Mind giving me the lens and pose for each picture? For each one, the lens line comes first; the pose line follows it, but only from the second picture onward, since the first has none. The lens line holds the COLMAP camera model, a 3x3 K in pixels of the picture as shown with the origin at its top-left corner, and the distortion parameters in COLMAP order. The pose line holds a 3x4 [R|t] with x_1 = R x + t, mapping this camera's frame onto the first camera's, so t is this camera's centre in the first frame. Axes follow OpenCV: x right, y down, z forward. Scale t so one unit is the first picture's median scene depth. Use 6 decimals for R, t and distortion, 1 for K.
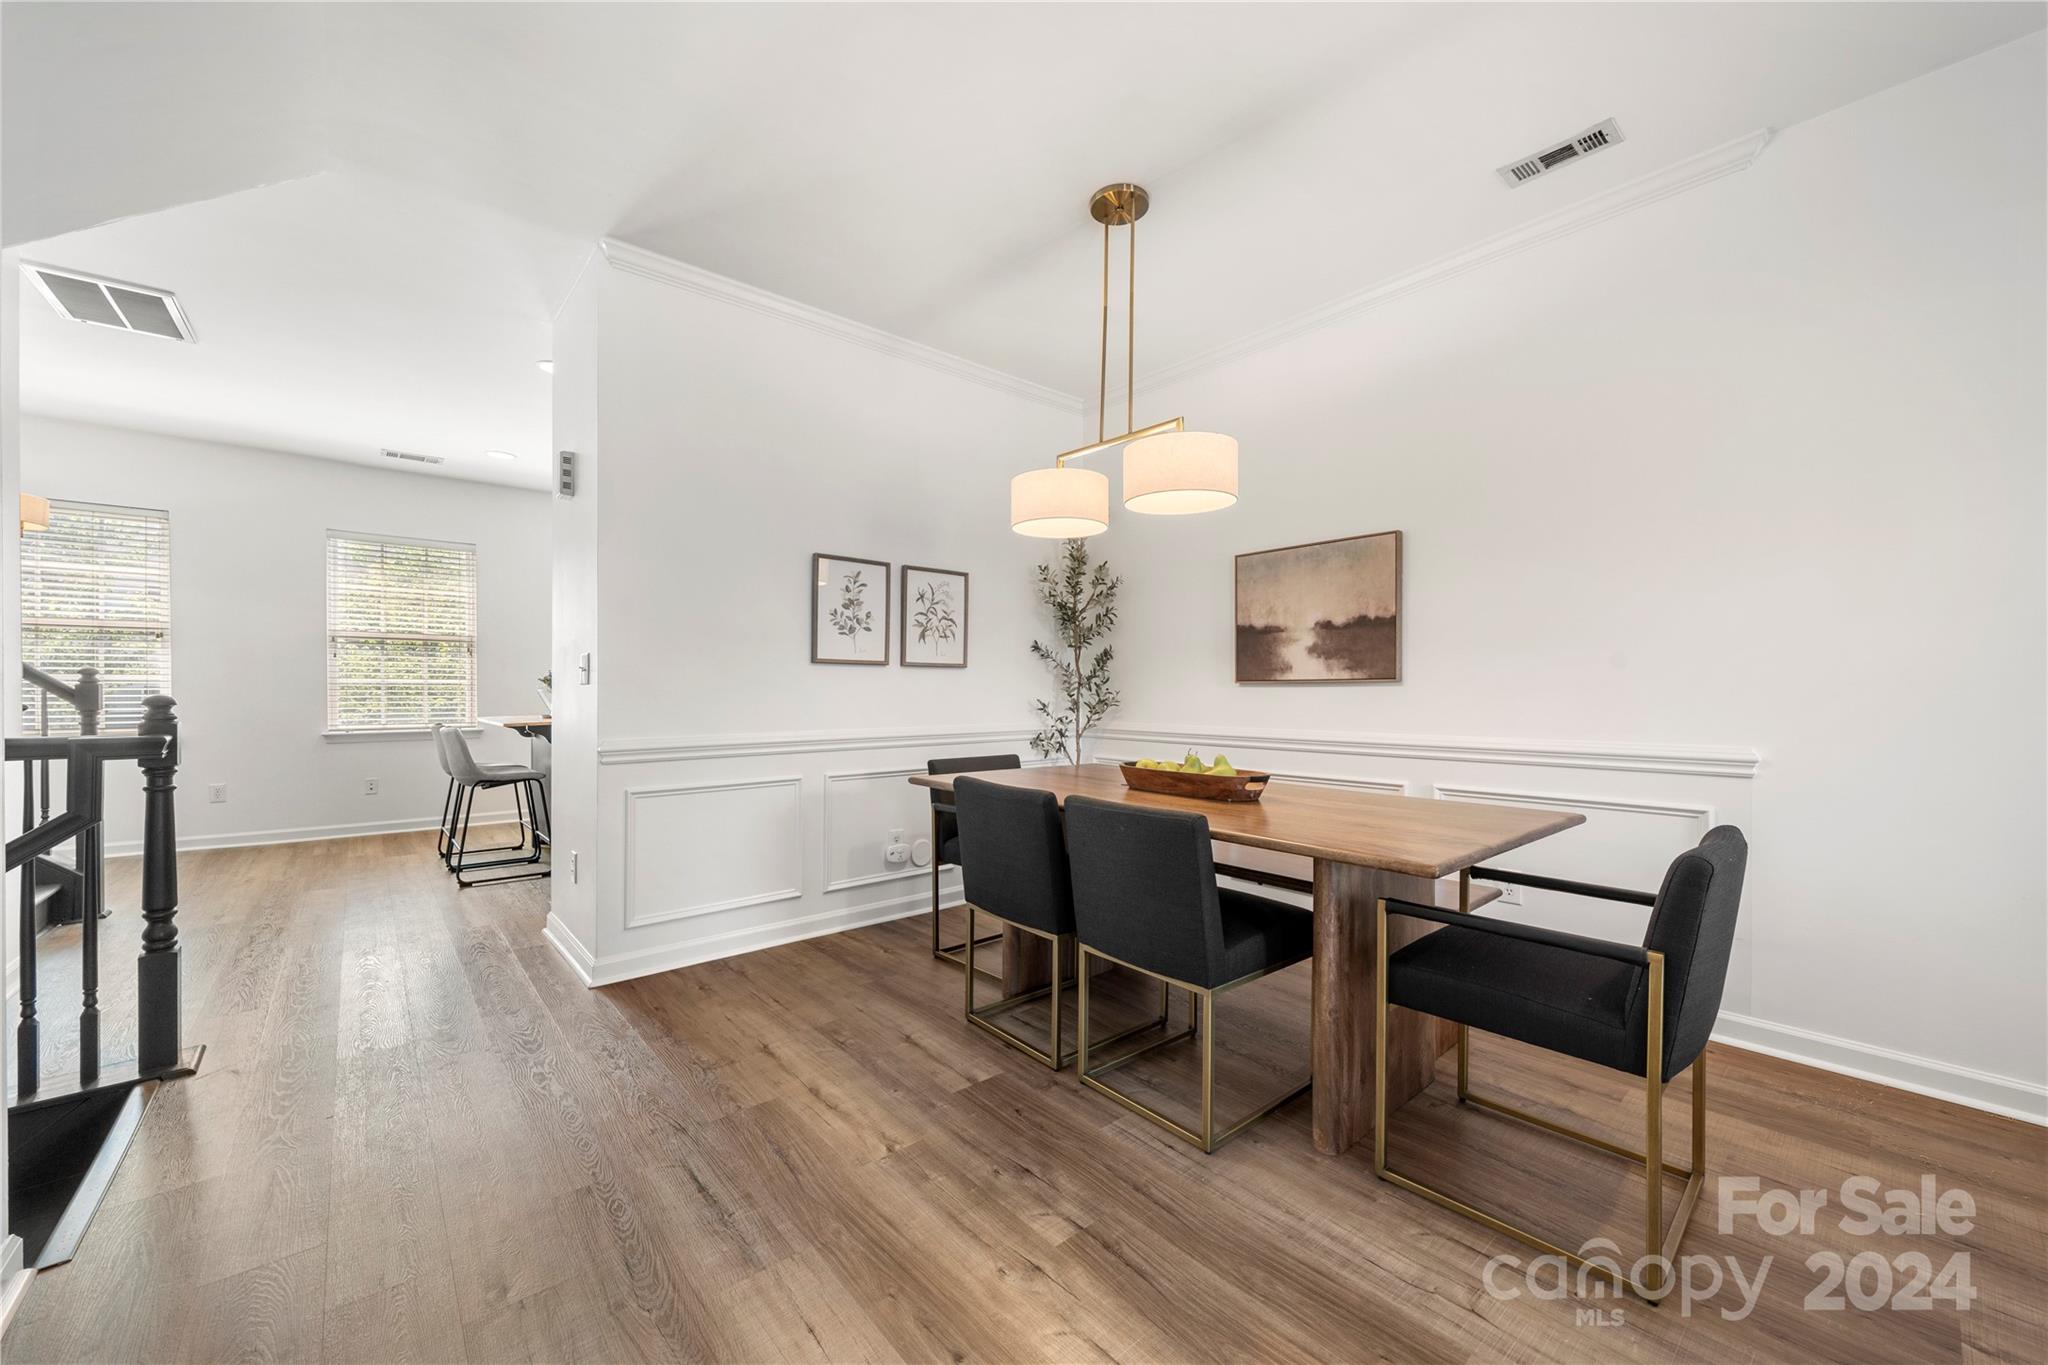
lens RADIAL K [[744.8, 0, 996.3], [0, 744.8, 695.7], [0, 0, 1]] dist [-0.003372, 0.000688]
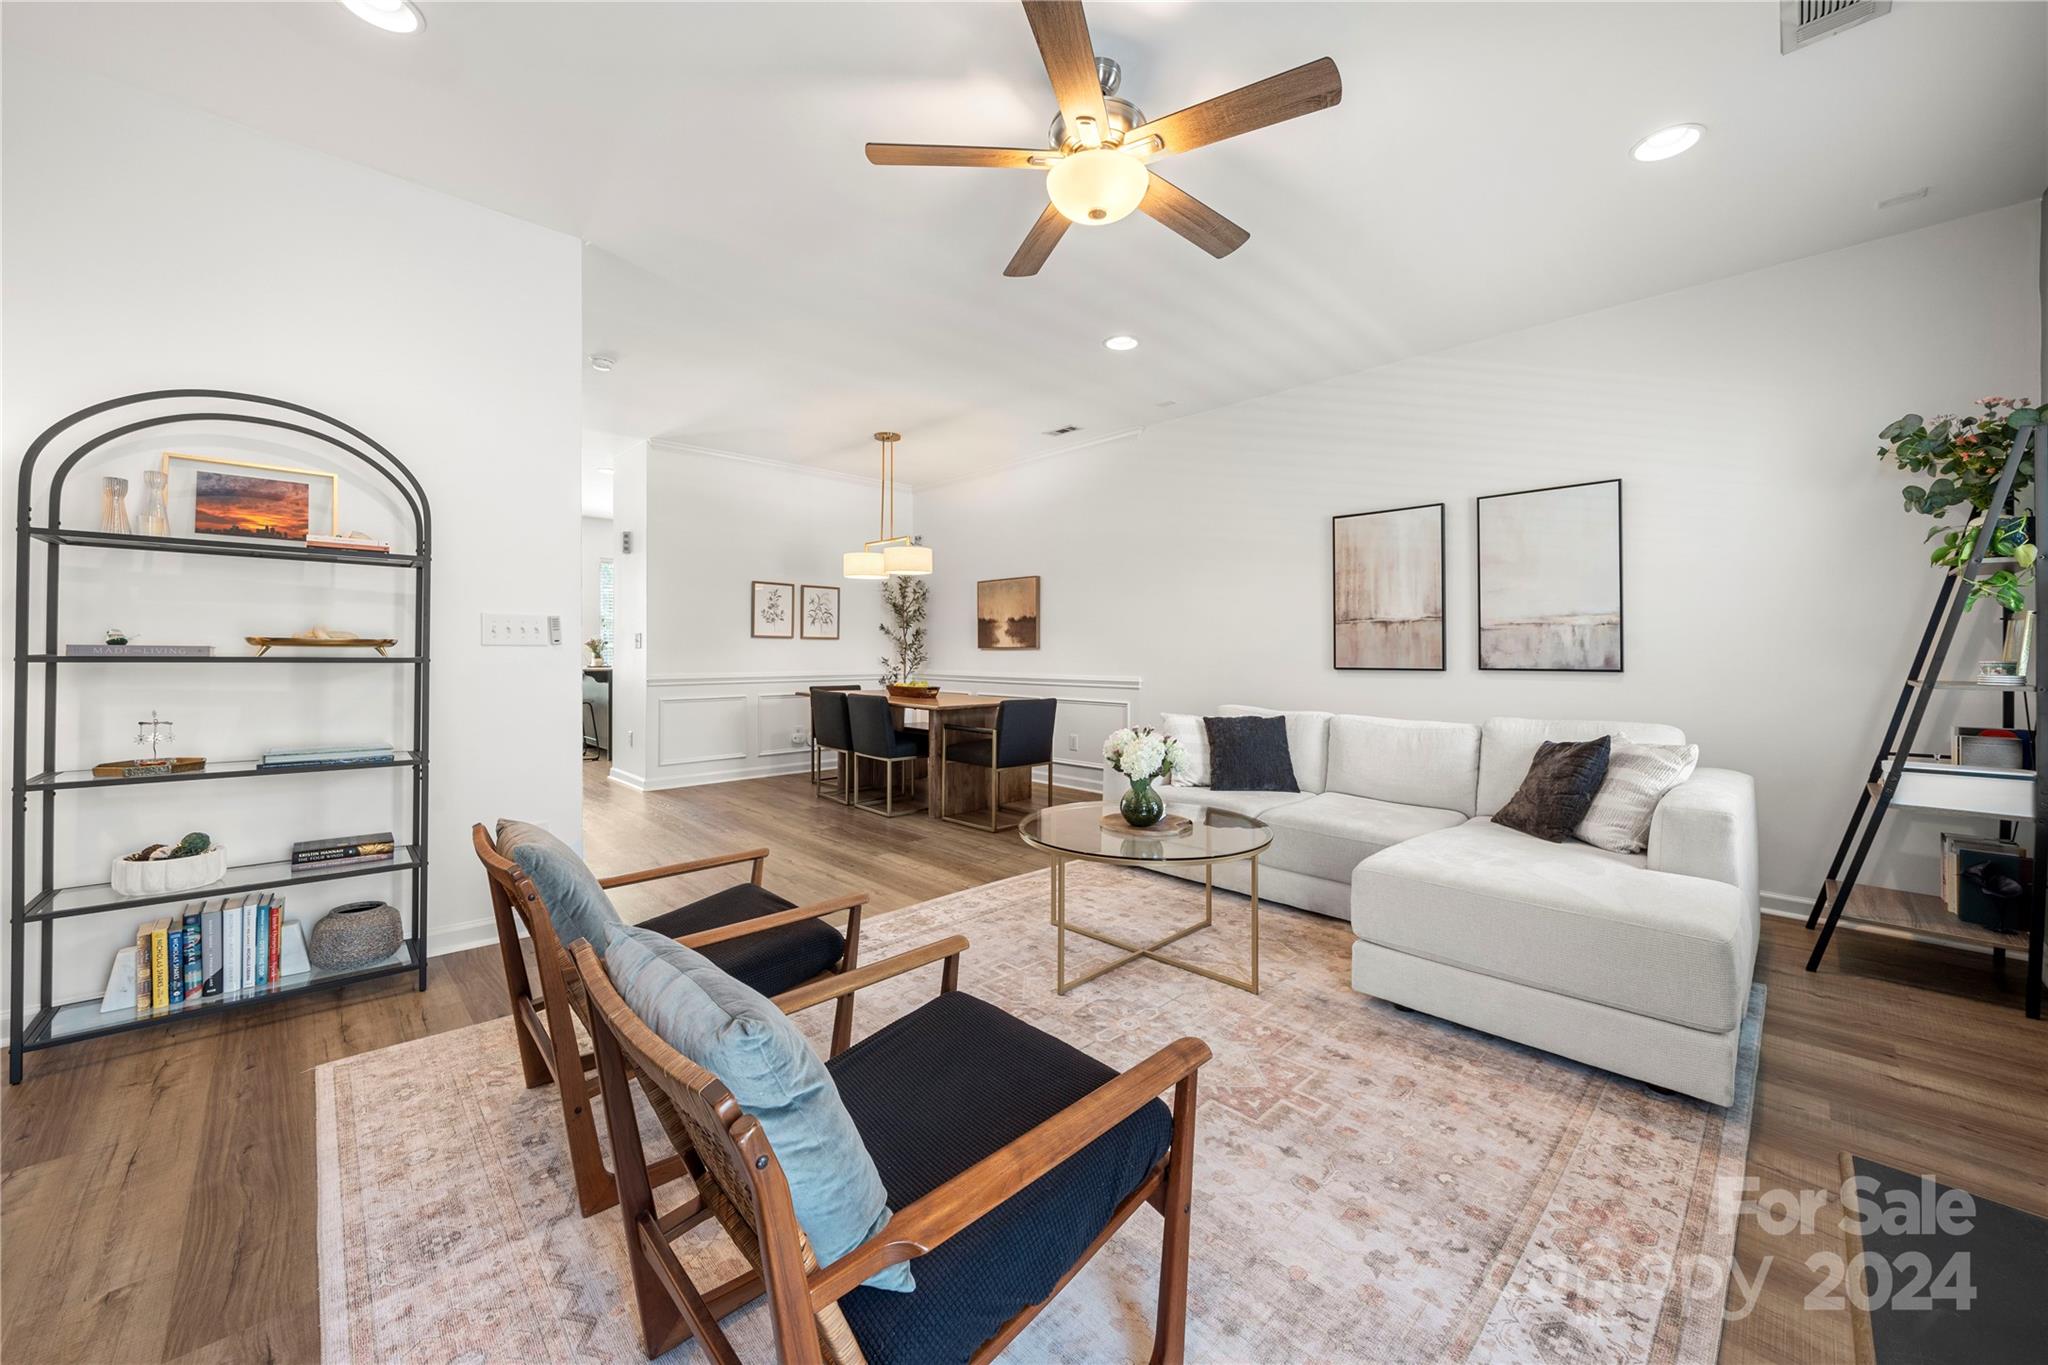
lens RADIAL K [[744.8, 0, 1001.9], [0, 744.8, 661.5], [0, 0, 1]] dist [-0.003372, 0.000688]
pose [[0.998975, 0.004918, 0.045001, 0.331245], [-0.005219, 0.999965, 0.006581, 0.003717], [-0.044967, -0.006809, 0.998965, -1.014782]]
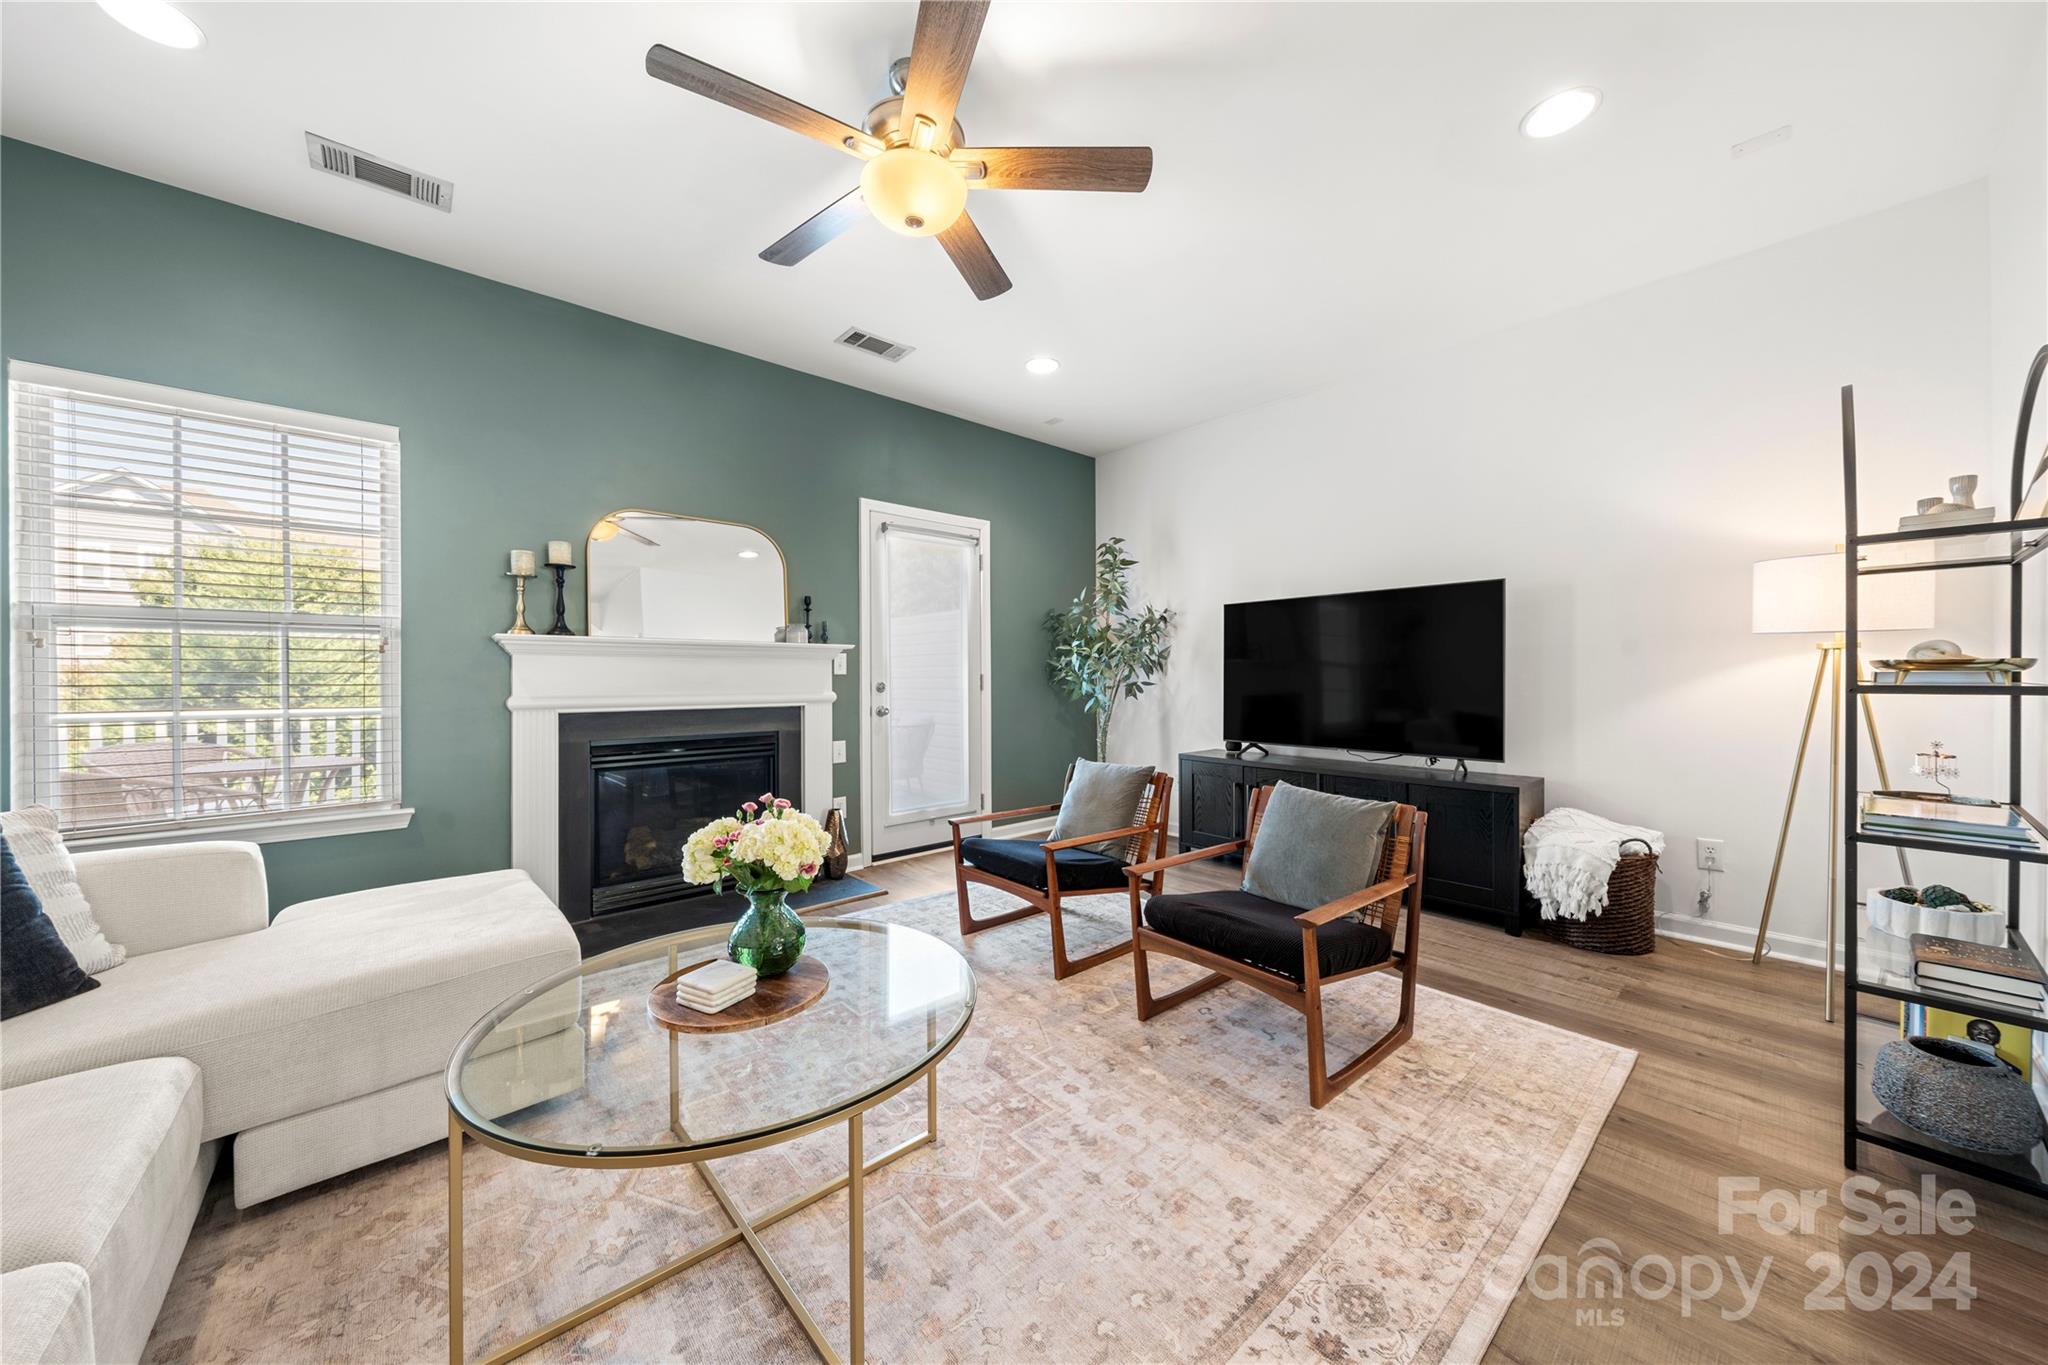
lens RADIAL K [[697.6, 0, 1036.5], [0, 697.6, 673.9], [0, 0, 1]] dist [-0.004425, -0.000048]
pose [[-0.999488, 0.002894, -0.031875, 0.364682], [0.002735, 0.999984, 0.005031, -0.005922], [0.031889, 0.004942, -0.999479, 0.228593]]
